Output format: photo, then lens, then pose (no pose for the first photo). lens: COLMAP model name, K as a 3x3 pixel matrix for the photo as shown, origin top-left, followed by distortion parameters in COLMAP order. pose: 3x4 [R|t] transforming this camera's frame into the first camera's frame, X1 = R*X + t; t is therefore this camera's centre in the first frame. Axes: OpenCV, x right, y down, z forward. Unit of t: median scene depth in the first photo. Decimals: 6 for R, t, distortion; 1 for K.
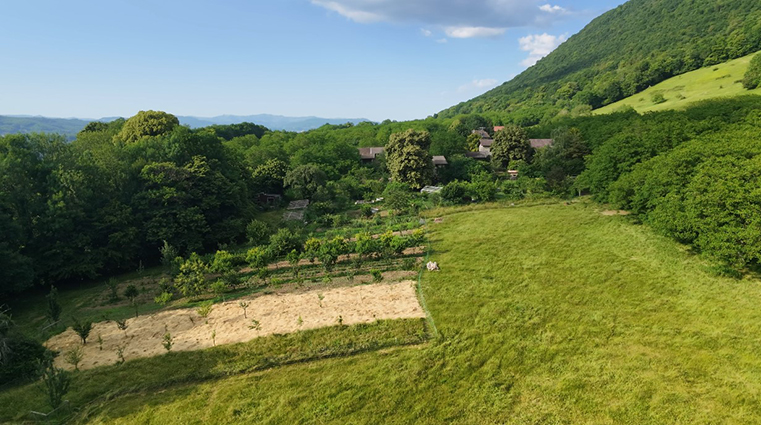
lens RADIAL K [[432.2, 0, 373.8], [0, 432.2, 217.4], [0, 0, 1]] dist [-0.007248, 0.006434]
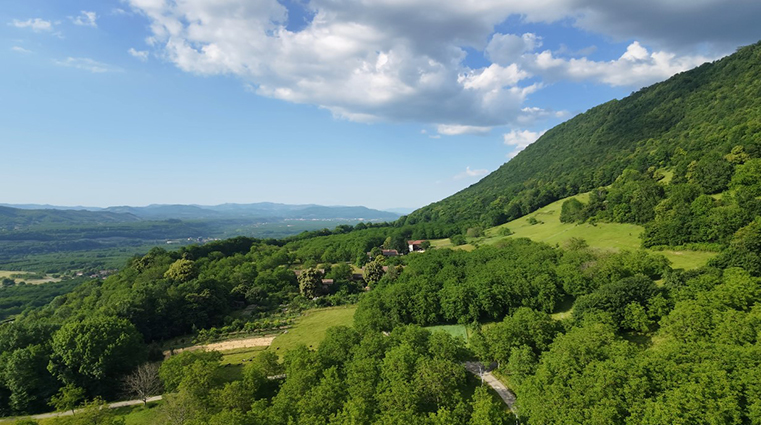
lens RADIAL K [[432.2, 0, 381.1], [0, 432.2, 215.7], [0, 0, 1]] dist [-0.007248, 0.006434]
pose [[0.999859, -0.002316, 0.016608, 0.424292], [0.005567, 0.980088, -0.198487, -0.043648], [-0.015818, 0.198551, 0.979963, -1.168313]]
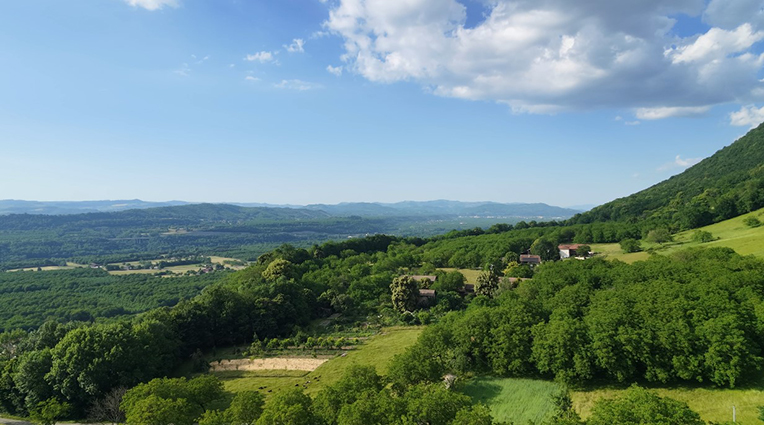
lens RADIAL K [[433.9, 0, 383.6], [0, 433.9, 210.1], [0, 0, 1]] dist [-0.007248, 0.006434]
pose [[0.927774, -0.000587, -0.373142, 0.721779], [-0.076279, 0.978583, -0.191199, -0.134943], [0.365263, 0.205853, 0.907859, -0.739496]]
